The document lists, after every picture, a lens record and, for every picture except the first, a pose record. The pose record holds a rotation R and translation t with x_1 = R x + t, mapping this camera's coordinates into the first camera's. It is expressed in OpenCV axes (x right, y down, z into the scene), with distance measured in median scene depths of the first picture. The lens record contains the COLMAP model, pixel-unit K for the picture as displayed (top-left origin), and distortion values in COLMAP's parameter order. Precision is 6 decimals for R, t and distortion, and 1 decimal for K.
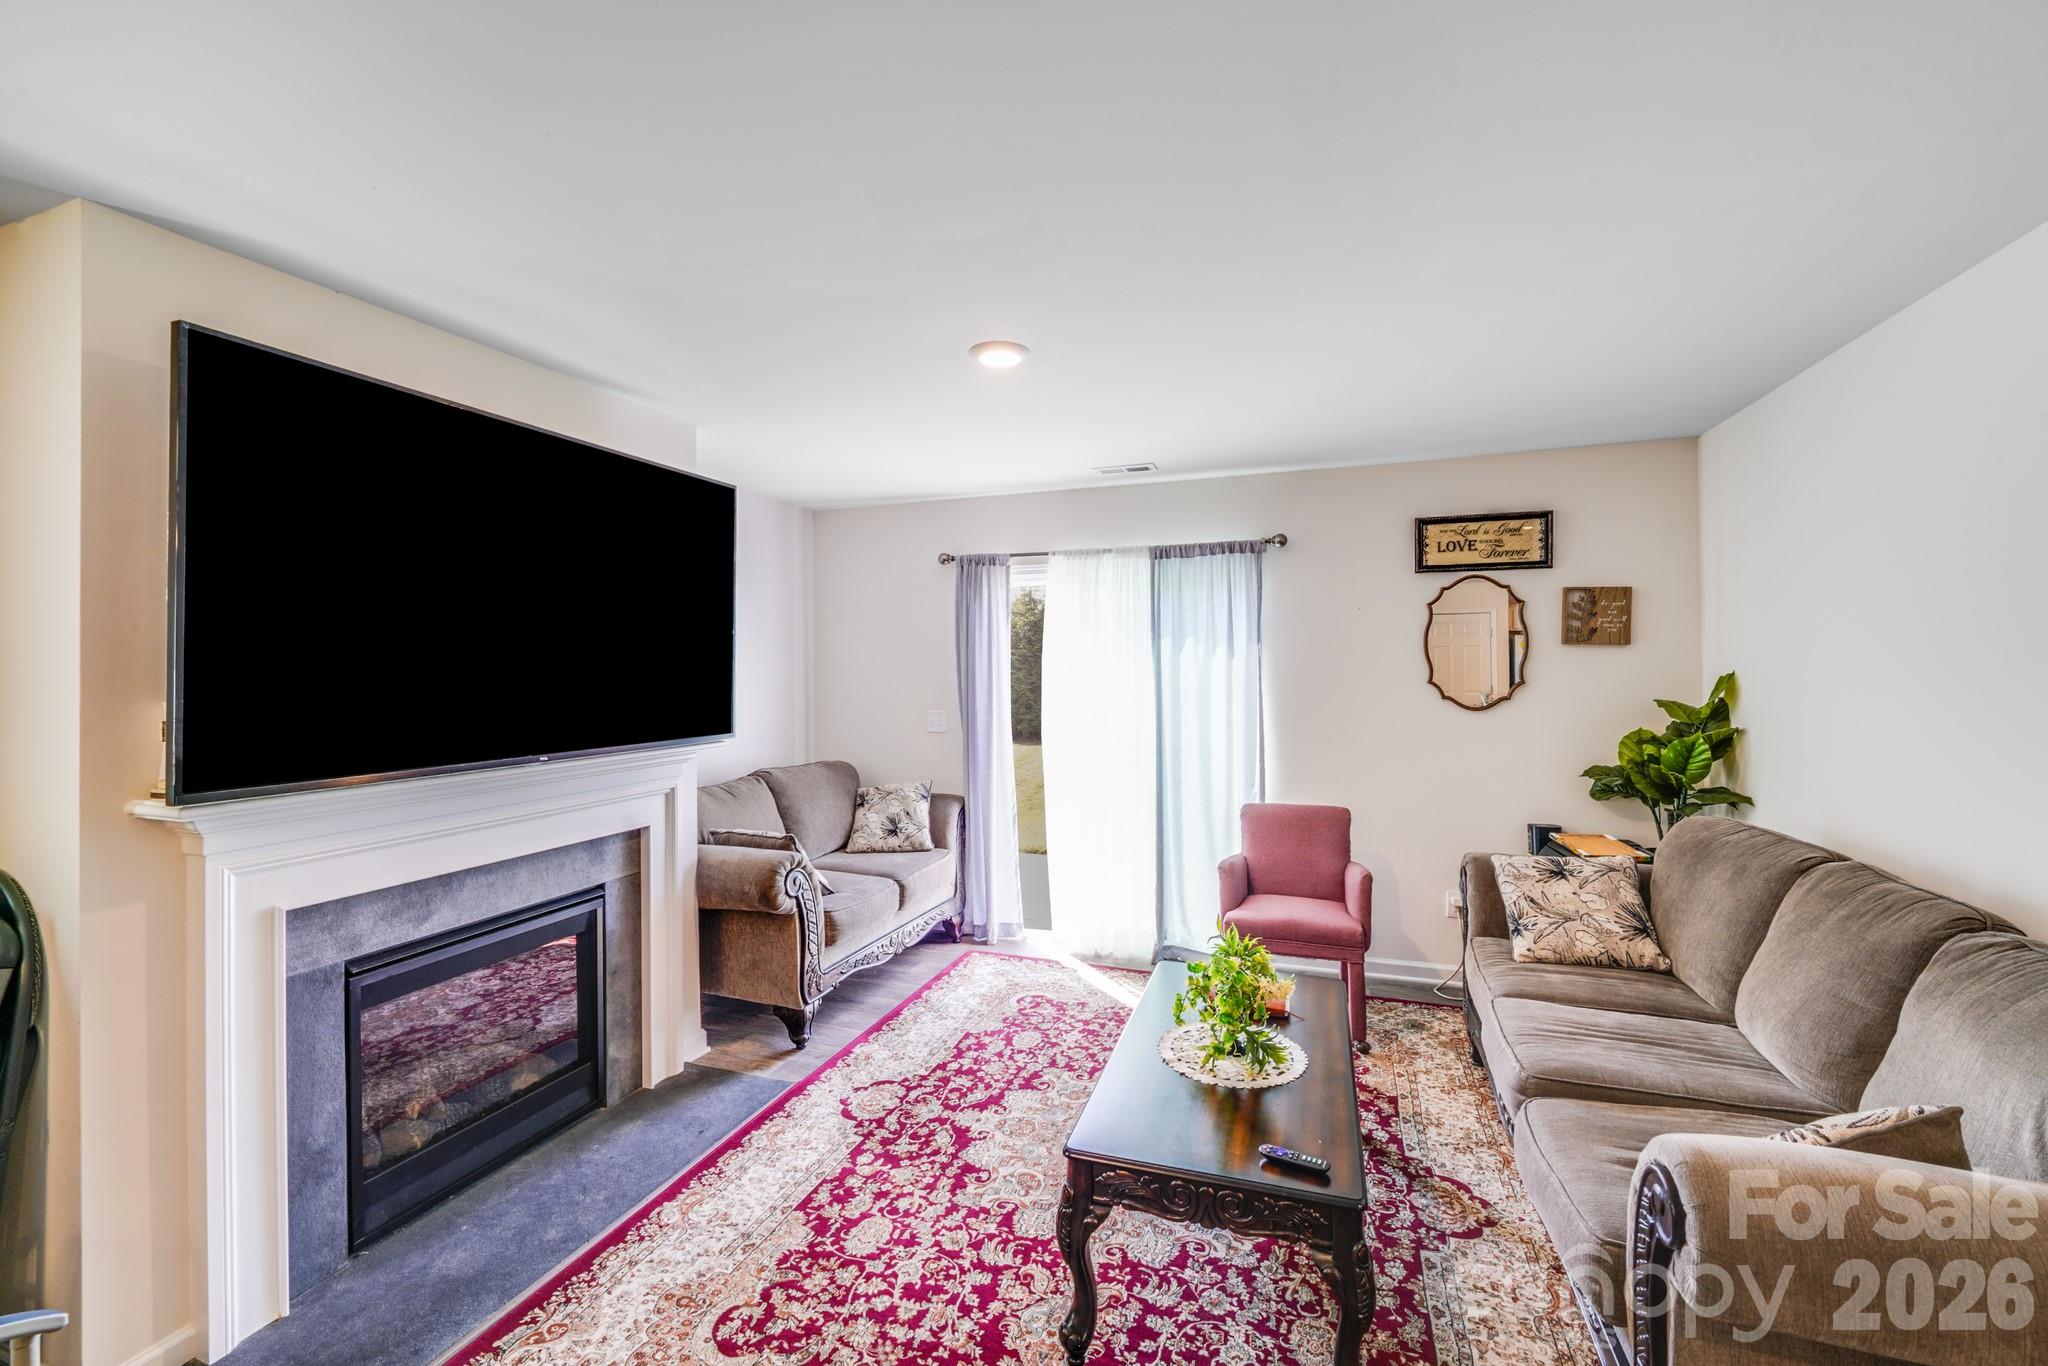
lens RADIAL K [[849.0, 0, 1018.1], [0, 849.0, 664.4], [0, 0, 1]] dist [-0.009280, -0.001028]
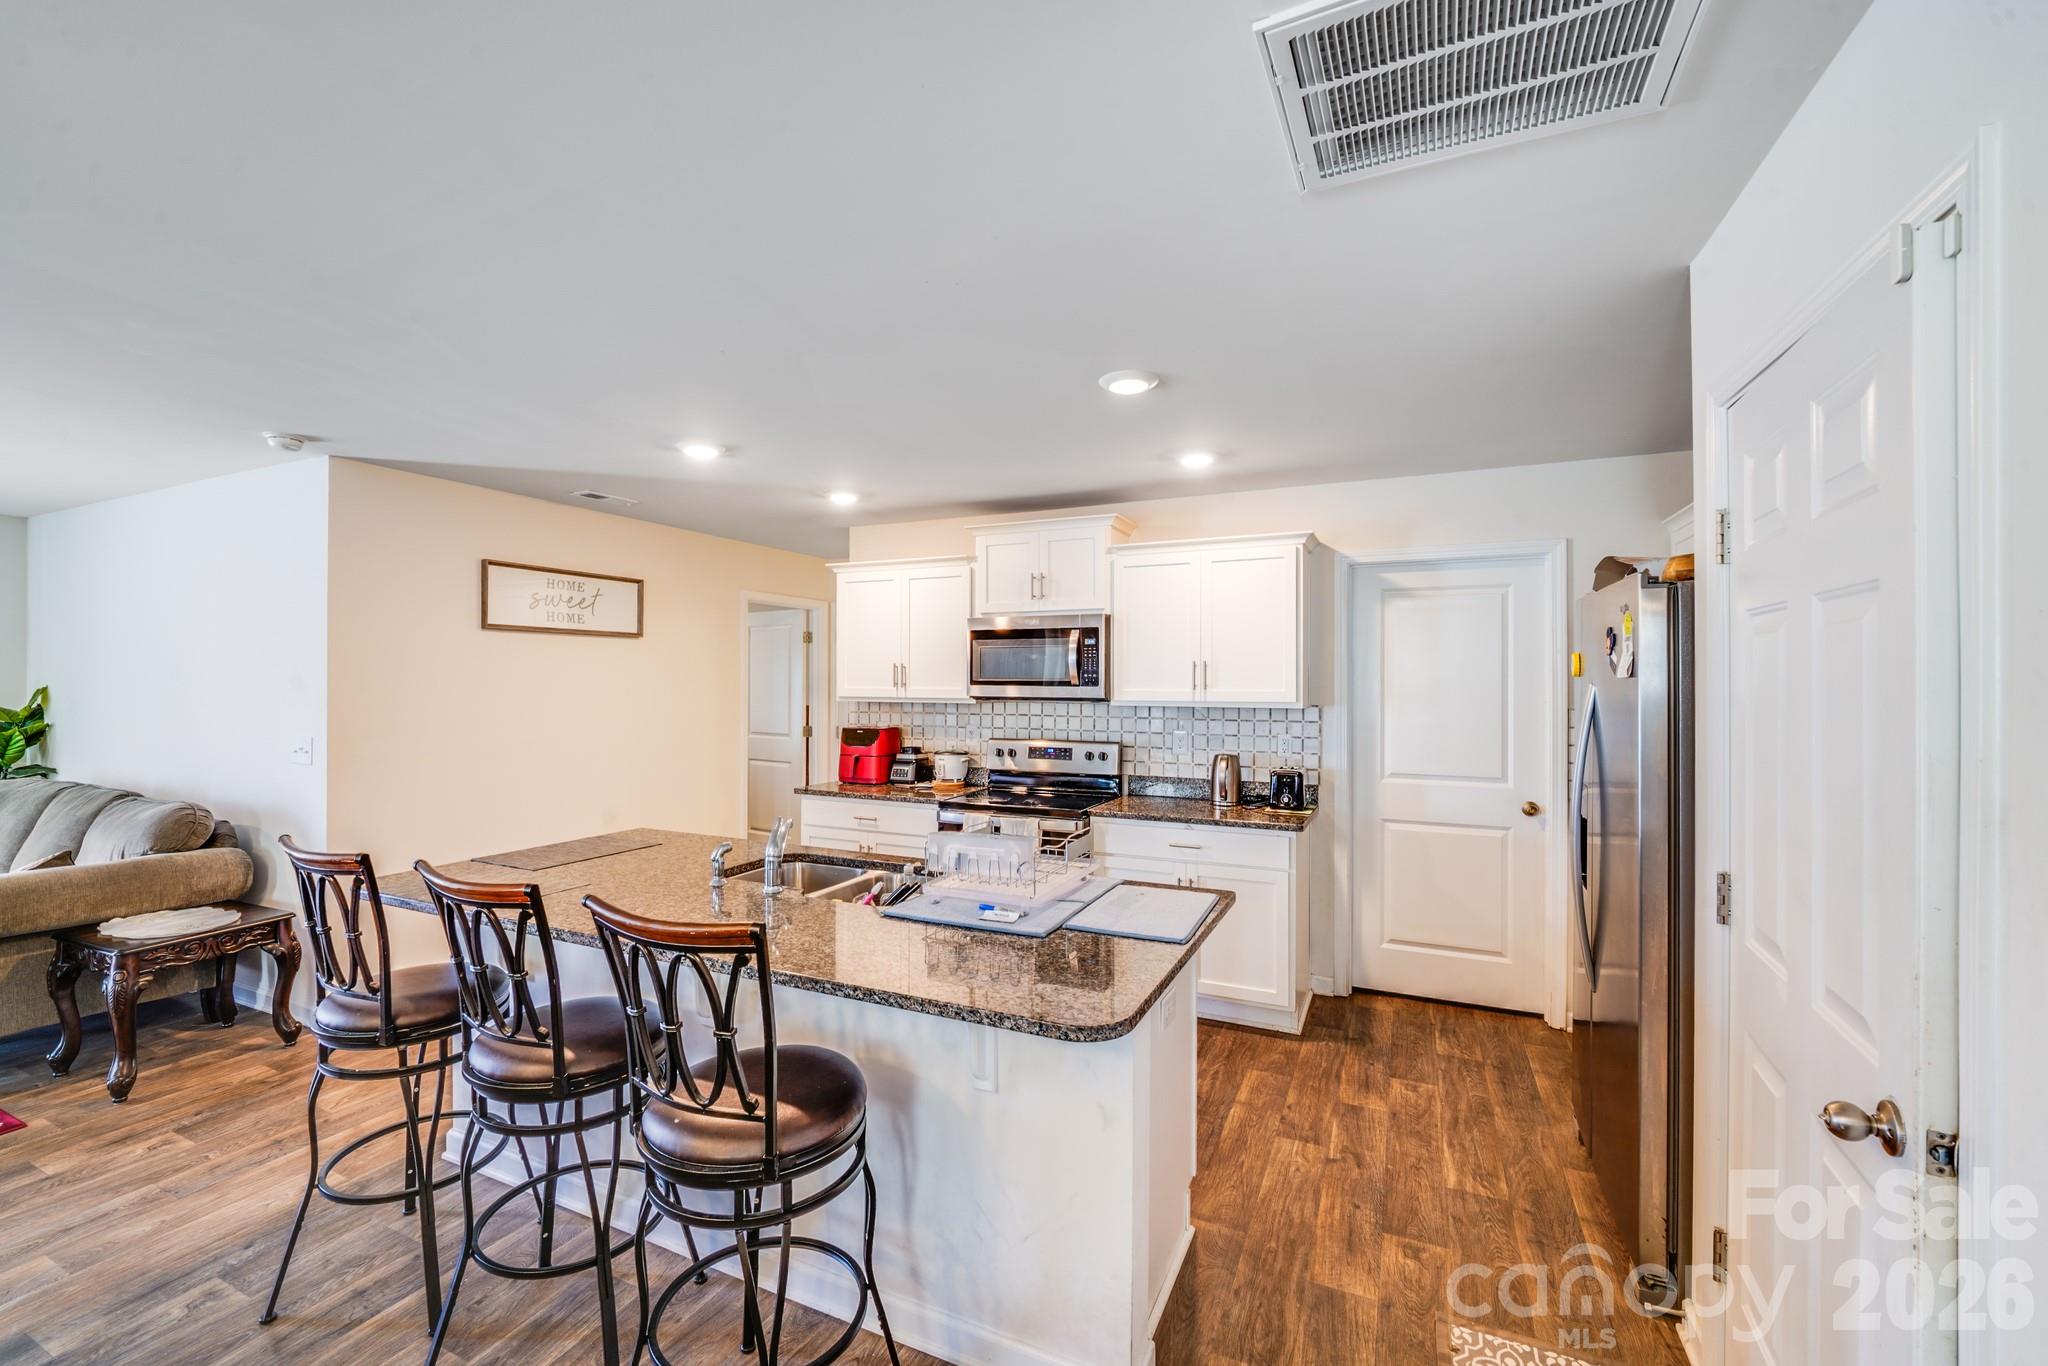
lens RADIAL K [[843.3, 0, 1006.9], [0, 843.3, 674.0], [0, 0, 1]] dist [-0.007744, -0.000648]
pose [[0.091039, 0.018169, 0.995682, -0.683723], [-0.009992, 0.999800, -0.017331, -0.004665], [-0.995797, -0.008372, 0.091202, -1.221006]]
